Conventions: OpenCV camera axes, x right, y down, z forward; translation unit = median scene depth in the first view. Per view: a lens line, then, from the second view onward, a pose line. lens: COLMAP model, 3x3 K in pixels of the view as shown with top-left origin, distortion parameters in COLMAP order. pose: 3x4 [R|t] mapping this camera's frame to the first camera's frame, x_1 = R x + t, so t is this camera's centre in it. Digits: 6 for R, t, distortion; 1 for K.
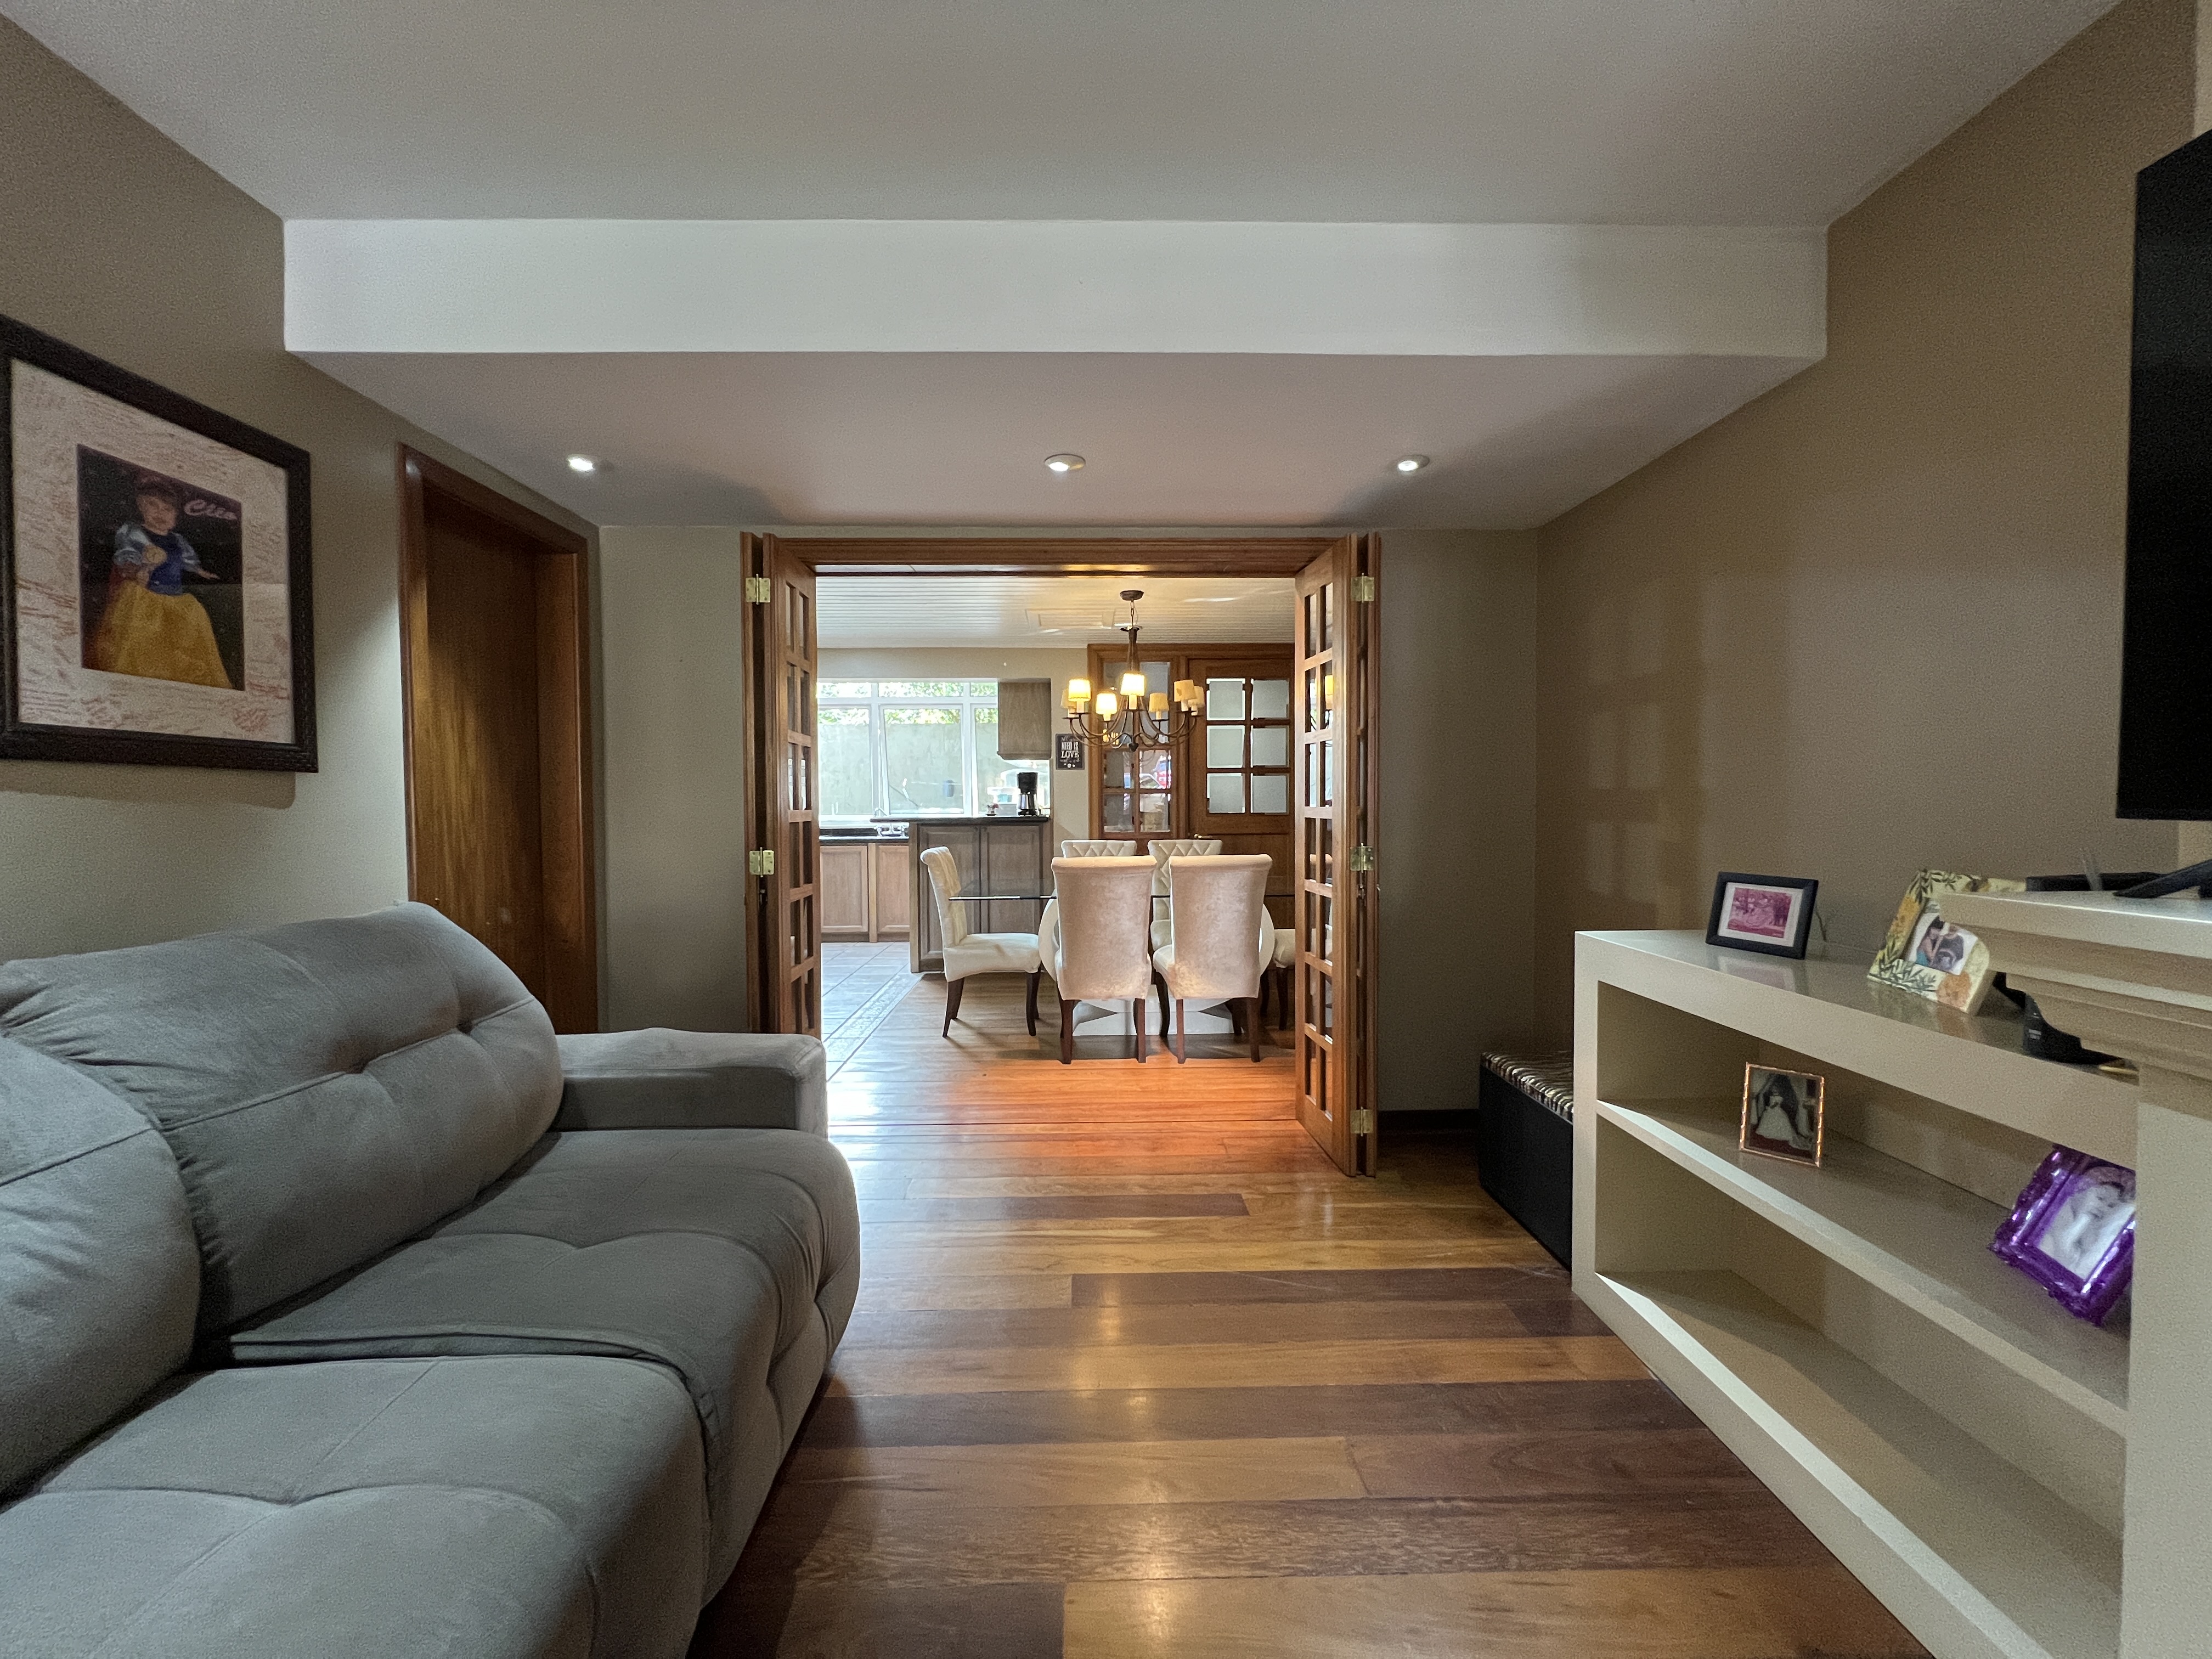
lens RADIAL K [[877.7, 0, 1106.0], [0, 877.7, 829.5], [0, 0, 1]] dist [-0.009204, 0.000027]
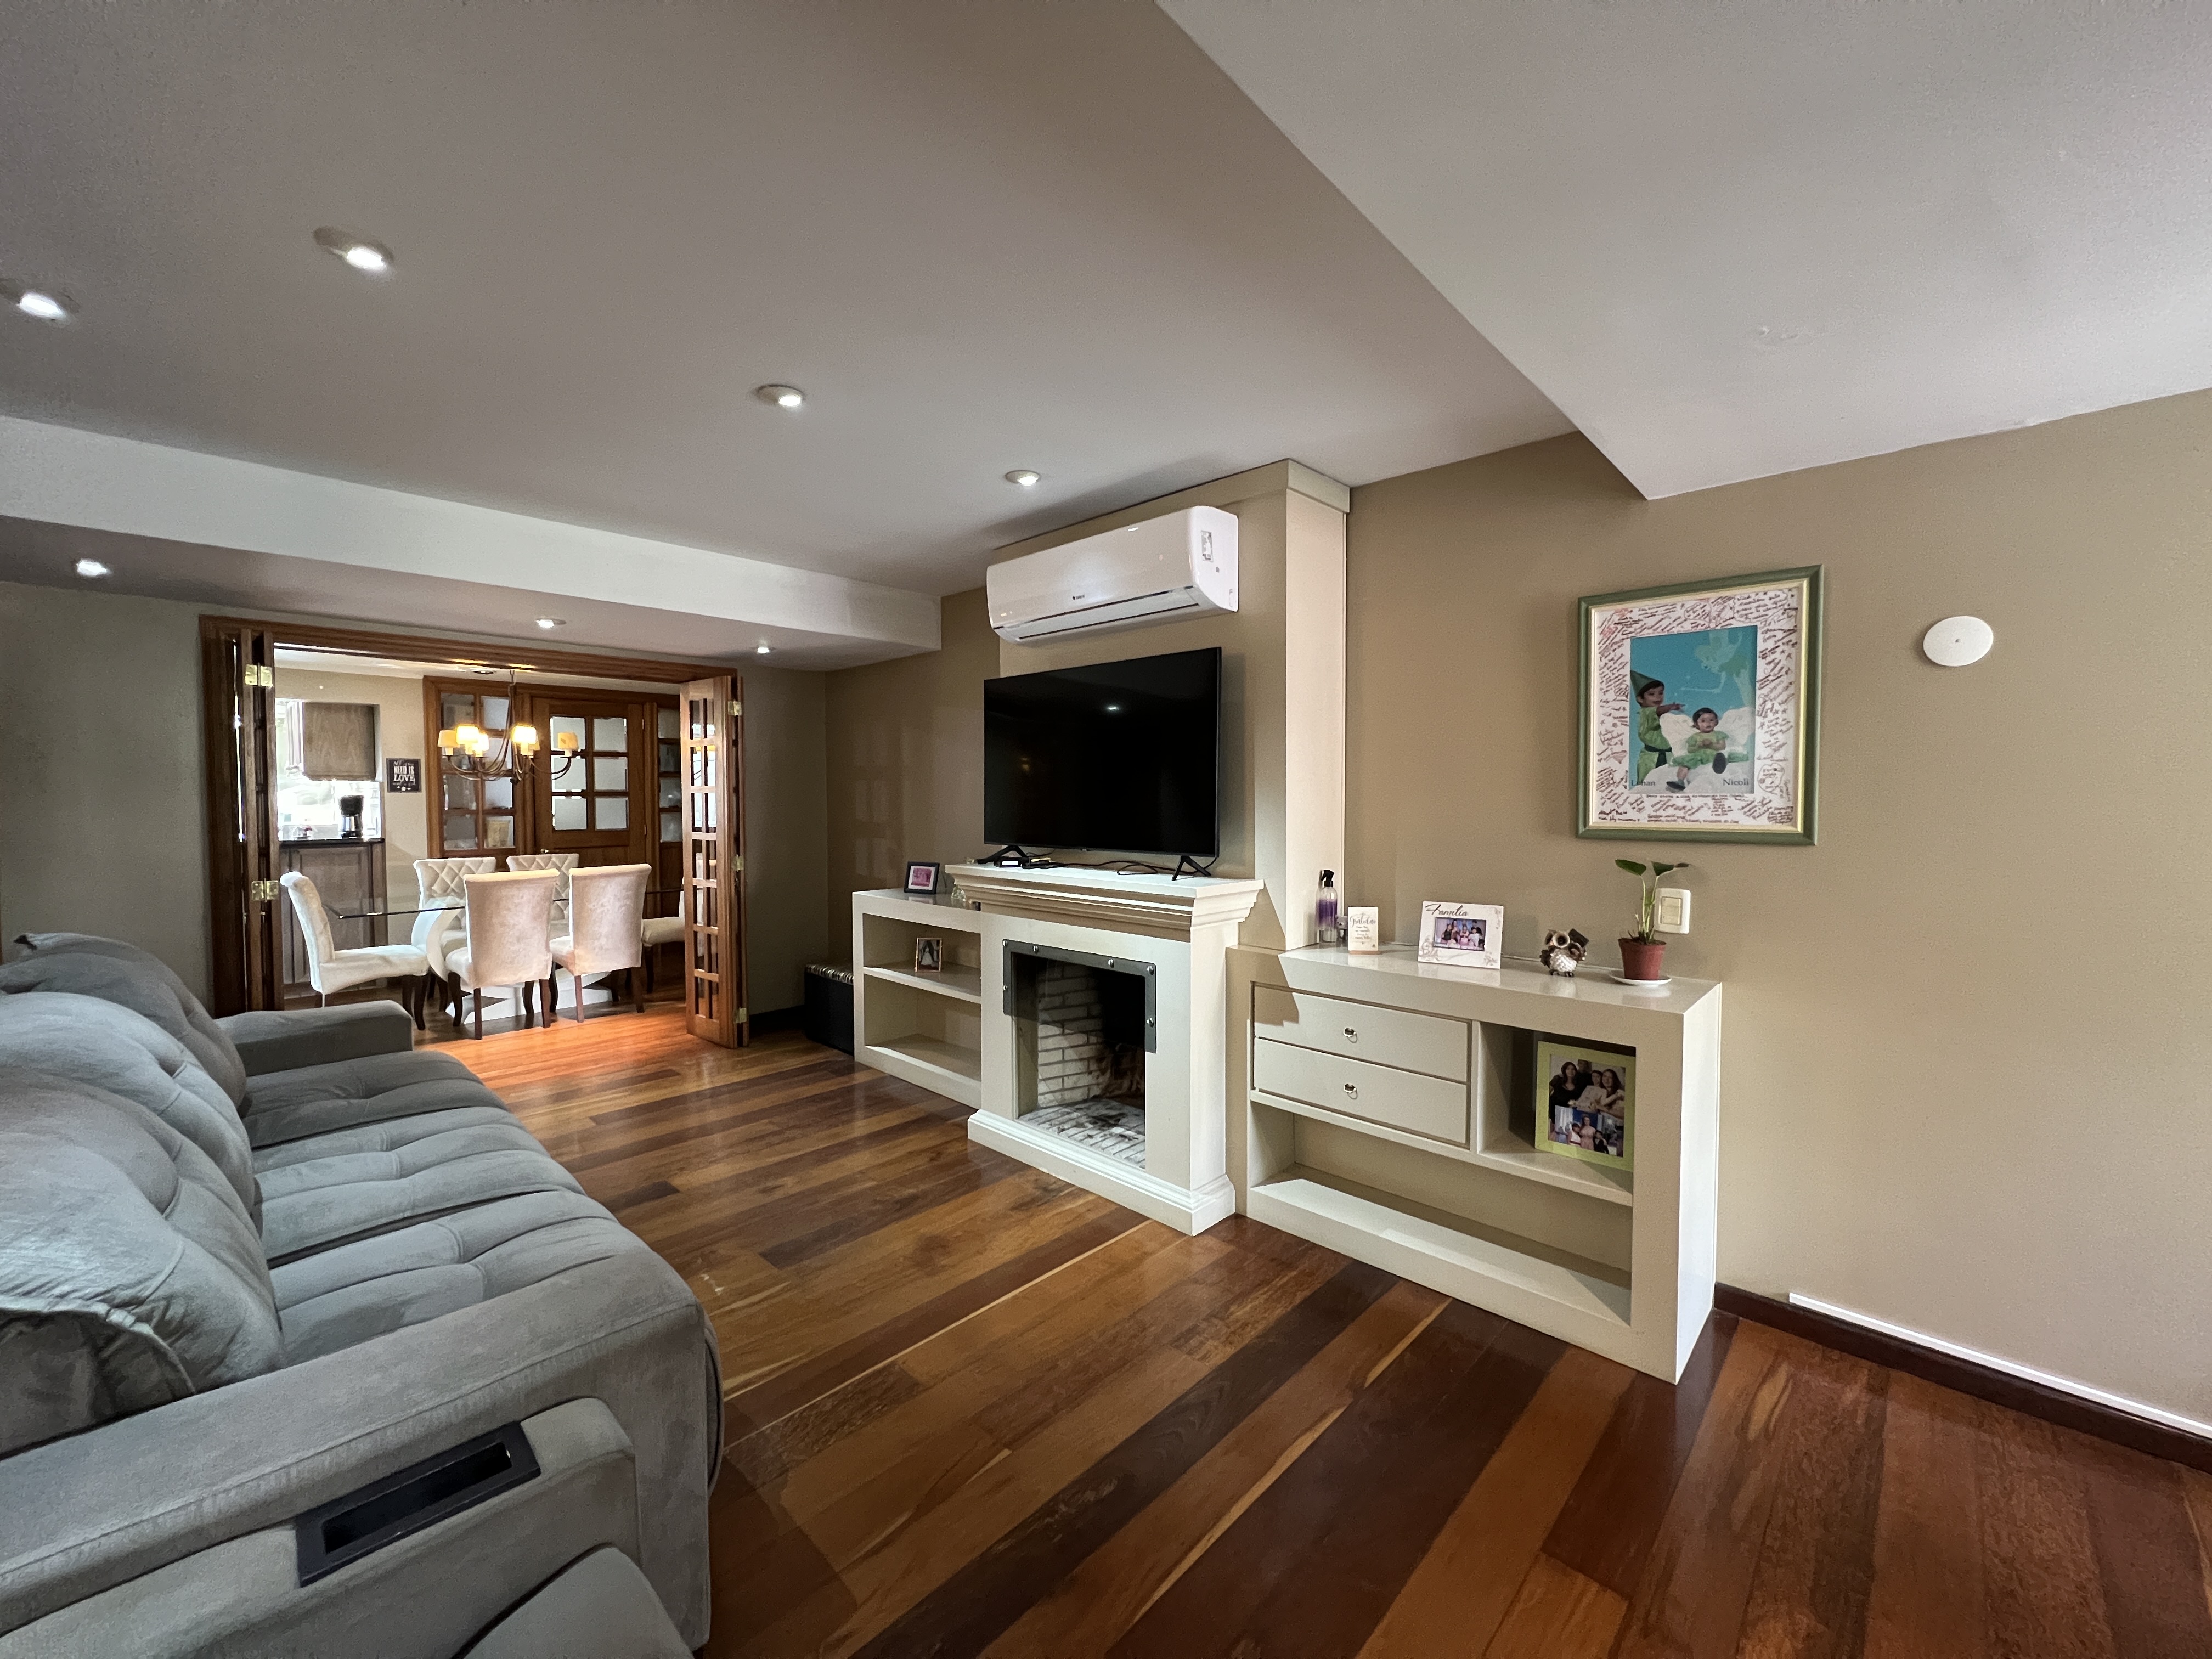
lens RADIAL K [[882.6, 0, 1106.0], [0, 882.6, 829.5], [0, 0, 1]] dist [-0.000745, -0.000009]
pose [[0.705000, -0.021323, 0.708886, -0.377122], [0.020744, 0.999740, 0.009442, -0.030804], [-0.708904, 0.008048, 0.705259, -0.657805]]
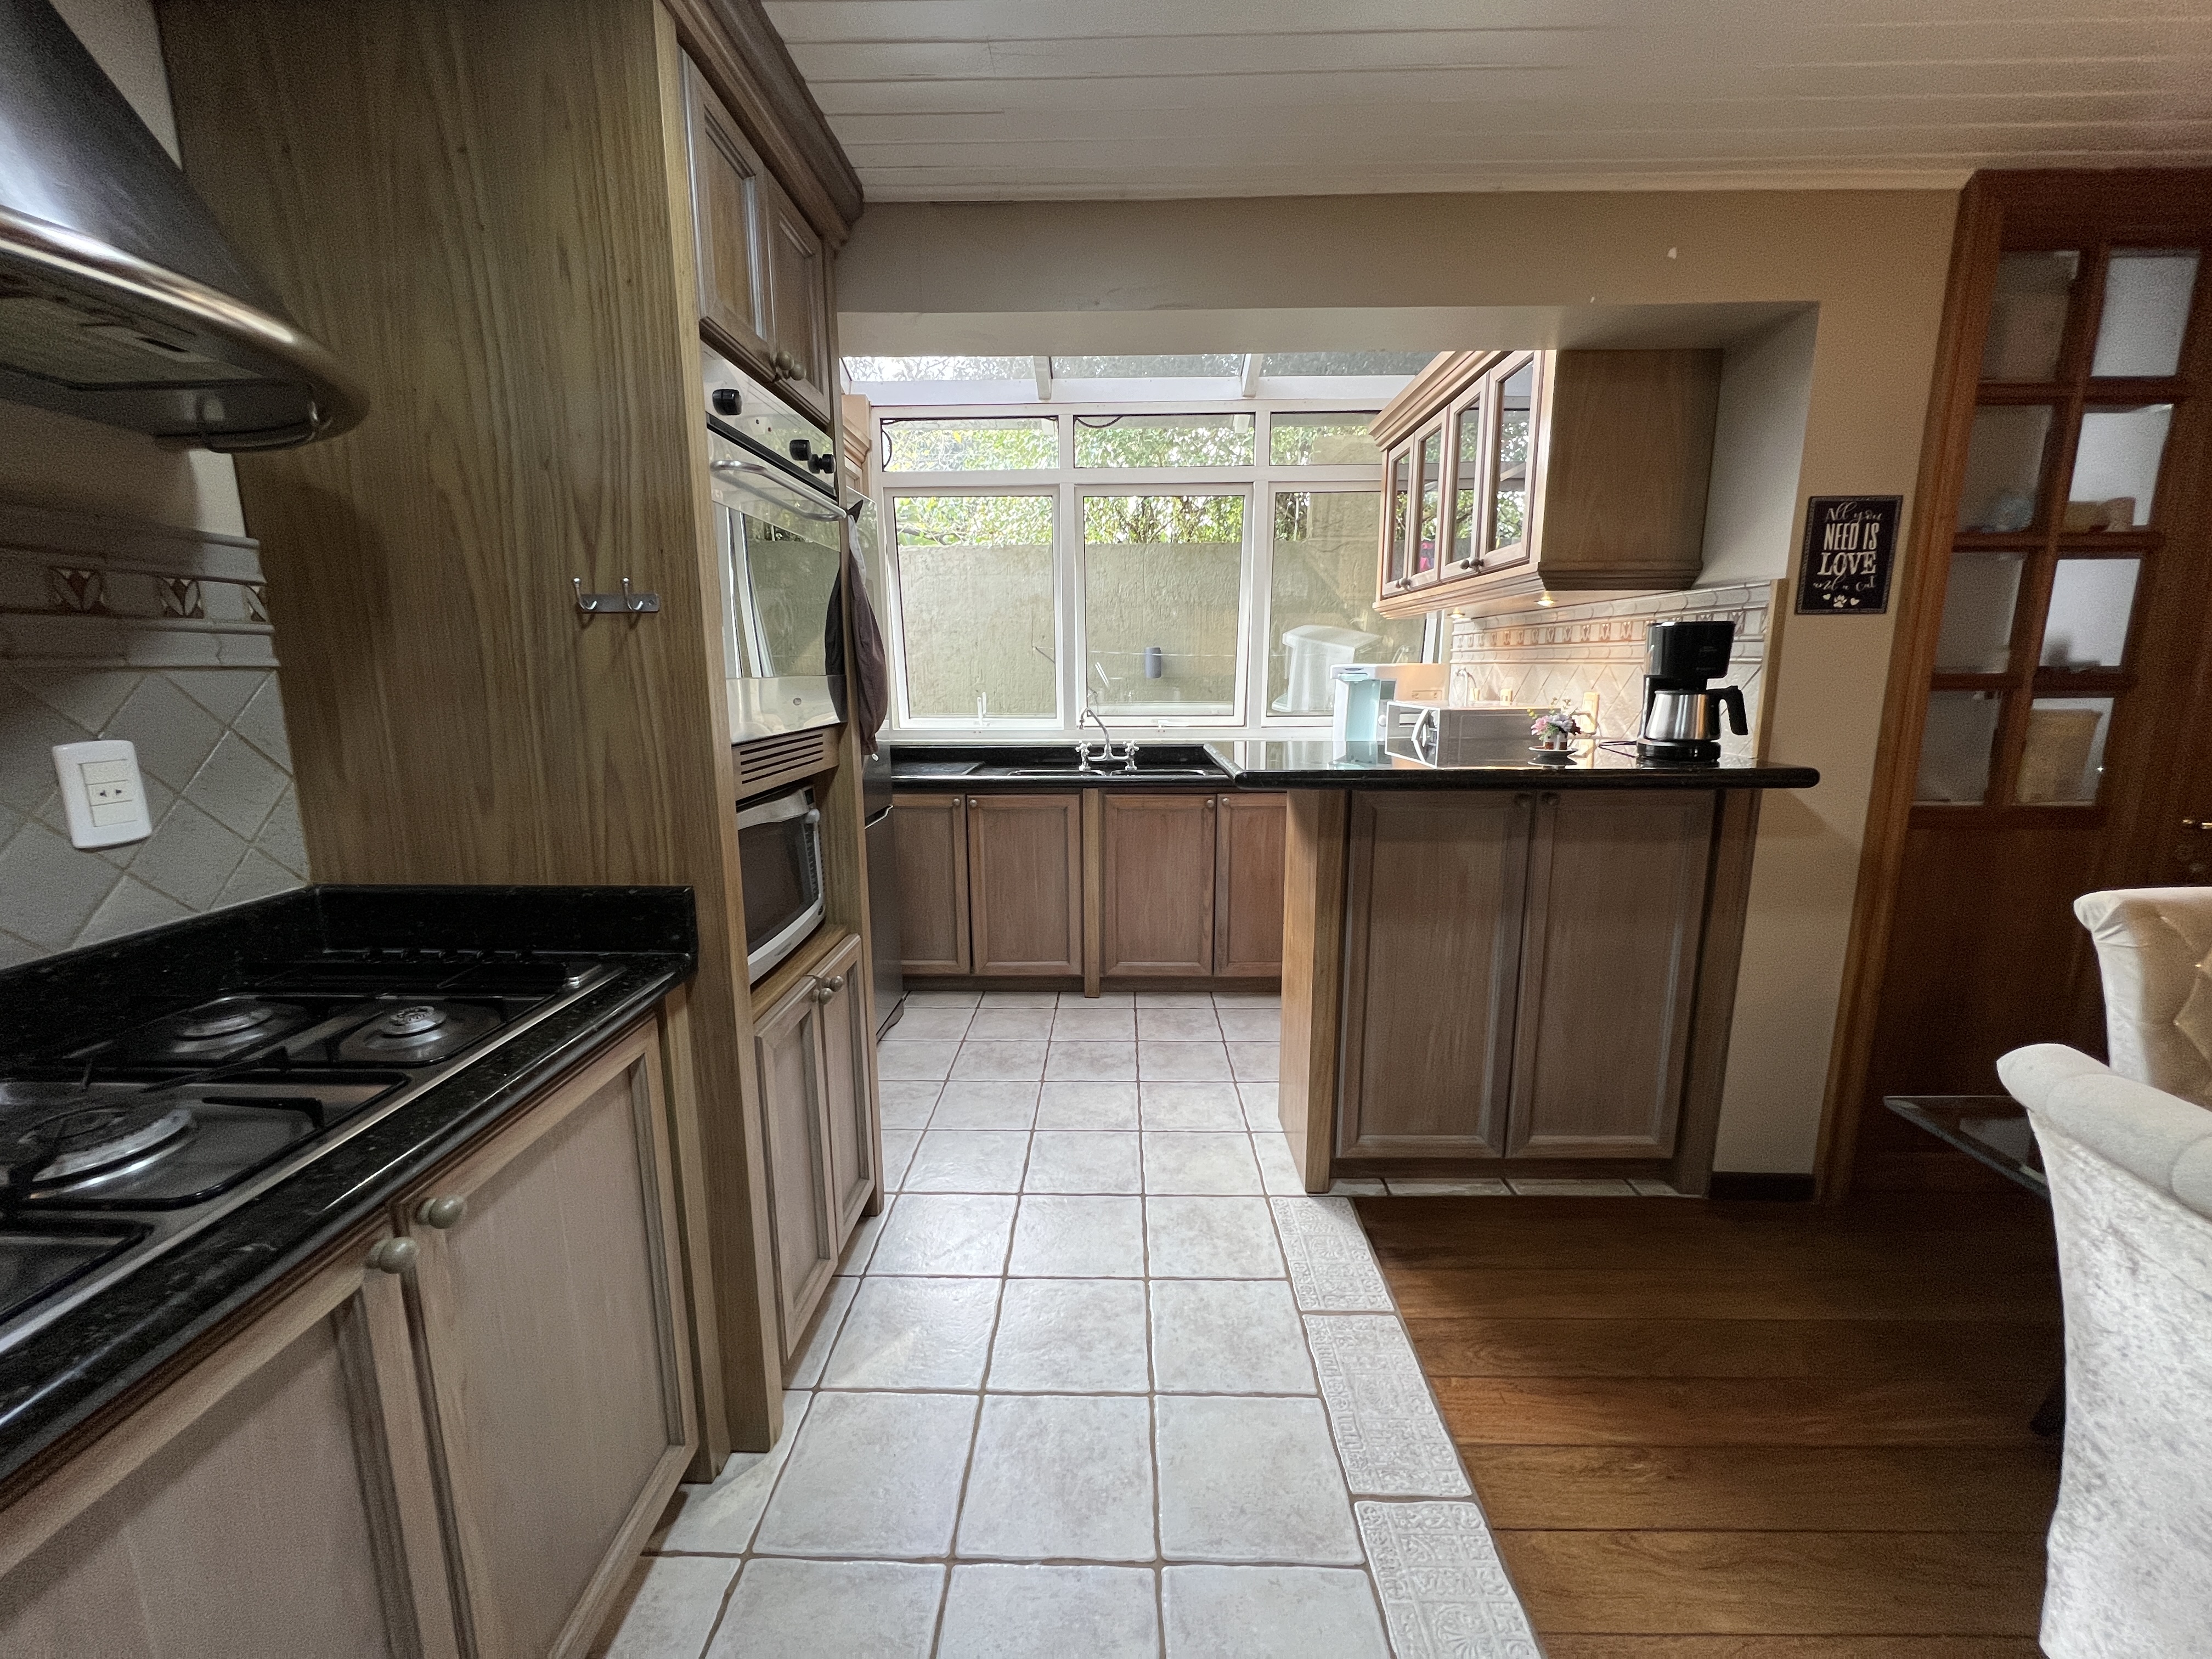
lens RADIAL K [[877.7, 0, 1106.0], [0, 877.7, 829.5], [0, 0, 1]] dist [-0.009204, 0.000027]
pose [[0.999002, 0.008968, -0.043755, -0.551677], [-0.002404, 0.989014, 0.147802, -0.070686], [0.044600, -0.147549, 0.988049, 1.259128]]
